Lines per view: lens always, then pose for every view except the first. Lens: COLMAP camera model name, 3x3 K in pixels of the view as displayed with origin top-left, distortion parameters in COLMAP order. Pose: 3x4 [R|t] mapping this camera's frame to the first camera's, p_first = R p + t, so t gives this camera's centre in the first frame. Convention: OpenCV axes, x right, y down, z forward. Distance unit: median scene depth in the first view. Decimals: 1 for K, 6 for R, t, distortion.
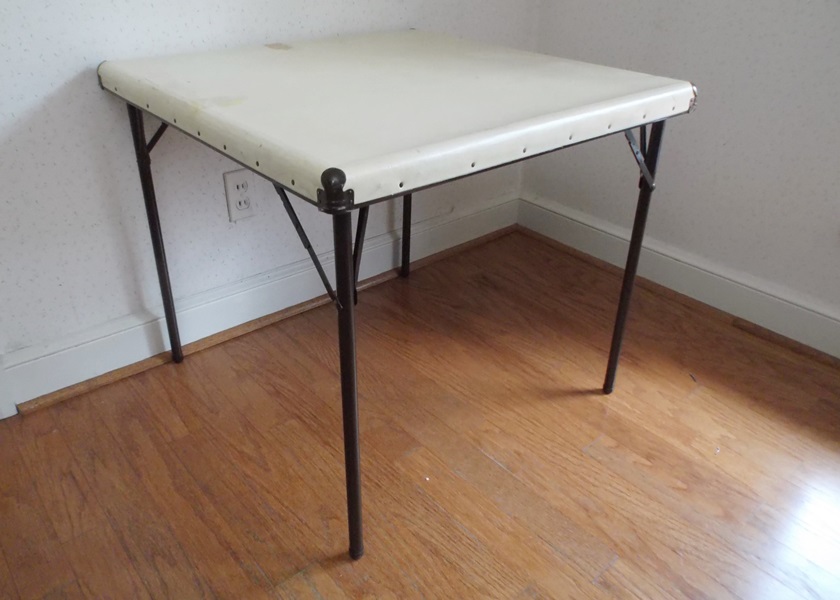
lens RADIAL K [[655.1, 0, 412.2], [0, 655.1, 296.4], [0, 0, 1]] dist [-0.005207, -0.005962]
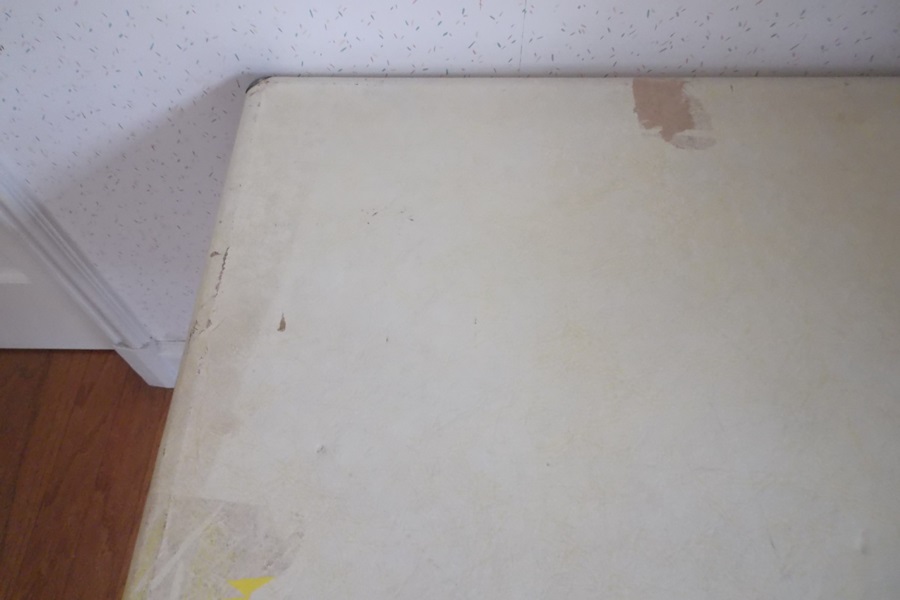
lens RADIAL K [[658.1, 0, 445.4], [0, 658.1, 282.1], [0, 0, 1]] dist [-0.005345, -0.000834]
pose [[0.761344, 0.530904, -0.372150, -0.100661], [-0.293698, 0.794138, 0.532059, -0.477753], [0.578011, -0.295779, 0.760538, 0.595710]]
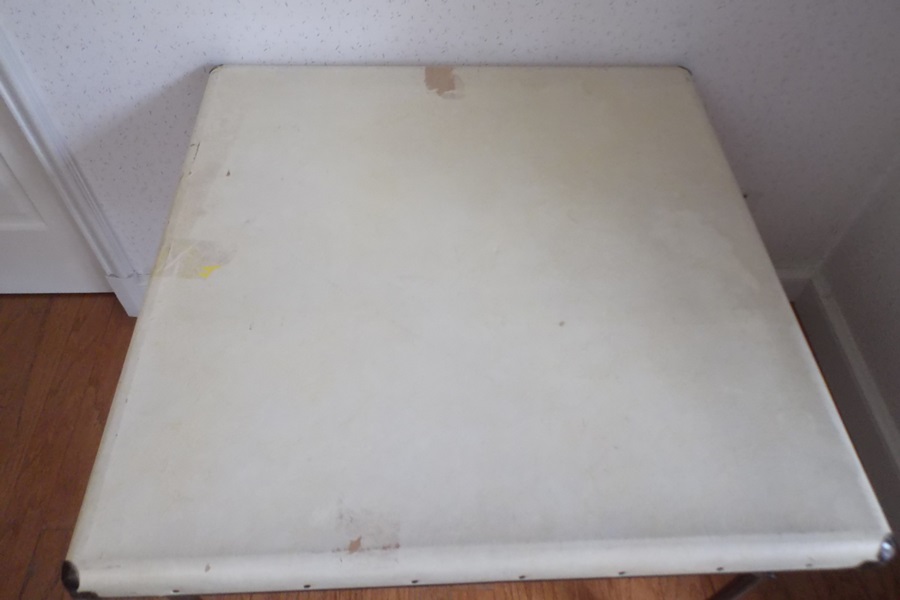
lens RADIAL K [[658.1, 0, 442.9], [0, 658.1, 293.7], [0, 0, 1]] dist [-0.005345, -0.000834]
pose [[0.793151, 0.485487, -0.367716, 0.192591], [-0.312435, 0.842628, 0.438591, -0.511758], [0.522778, -0.232981, 0.820014, 0.341474]]
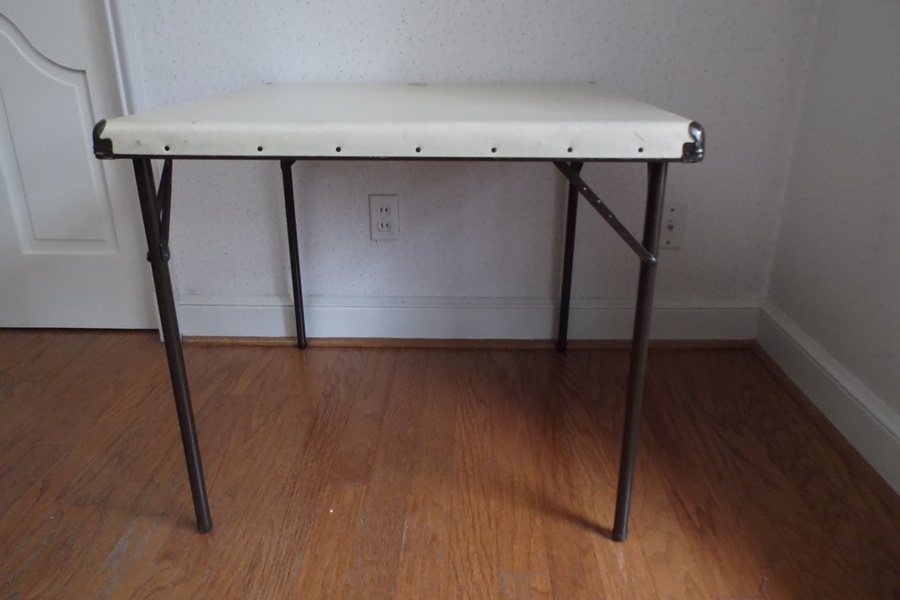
lens RADIAL K [[658.1, 0, 442.9], [0, 658.1, 295.0], [0, 0, 1]] dist [-0.005345, -0.000834]
pose [[0.743560, 0.221807, -0.630809, 0.596329], [-0.316281, 0.947841, -0.039530, -0.023549], [0.589139, 0.228906, 0.774930, 0.267661]]
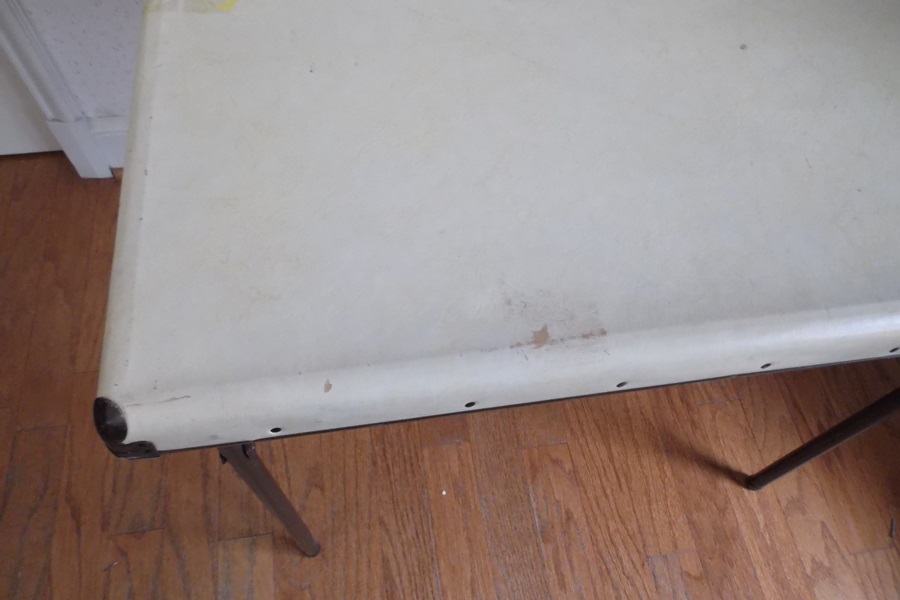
lens RADIAL K [[658.1, 0, 443.6], [0, 658.1, 298.6], [0, 0, 1]] dist [-0.005345, -0.000834]
pose [[0.854782, 0.466442, -0.227551, 0.086880], [-0.293191, 0.795785, 0.529874, -0.314481], [0.428237, -0.386211, 0.816979, 0.378940]]
